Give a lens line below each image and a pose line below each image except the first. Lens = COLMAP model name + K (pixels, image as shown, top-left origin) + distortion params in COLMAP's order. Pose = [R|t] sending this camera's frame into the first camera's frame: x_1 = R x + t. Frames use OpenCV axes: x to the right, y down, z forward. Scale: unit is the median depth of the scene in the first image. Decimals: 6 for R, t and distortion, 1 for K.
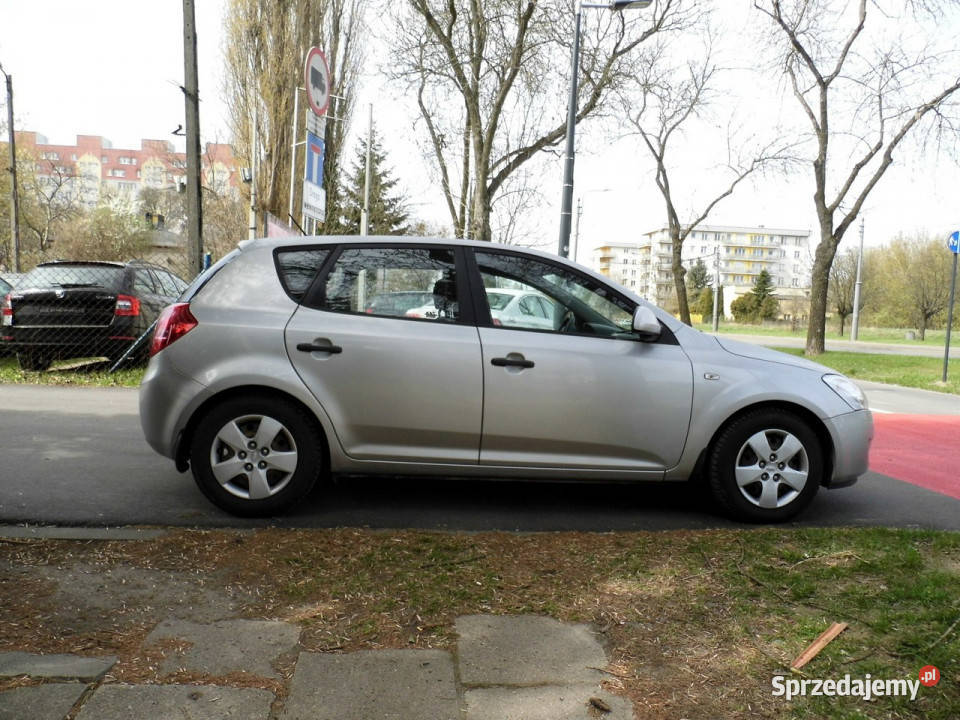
lens RADIAL K [[735.1, 0, 480.0], [0, 735.1, 360.0], [0, 0, 1]] dist [0.005473, 0.003837]
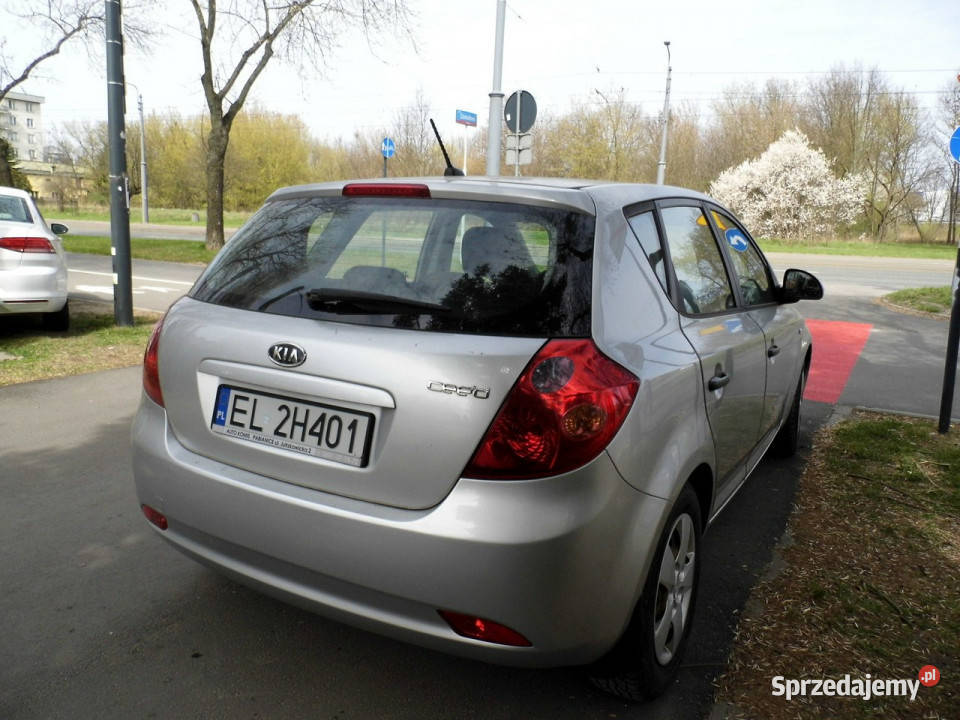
lens RADIAL K [[735.1, 0, 480.0], [0, 735.1, 360.0], [0, 0, 1]] dist [0.005473, 0.003837]
pose [[0.592552, -0.164544, 0.788548, -0.136335], [0.034470, 0.983198, 0.179259, -0.024650], [-0.804795, -0.079039, 0.588267, 0.131479]]
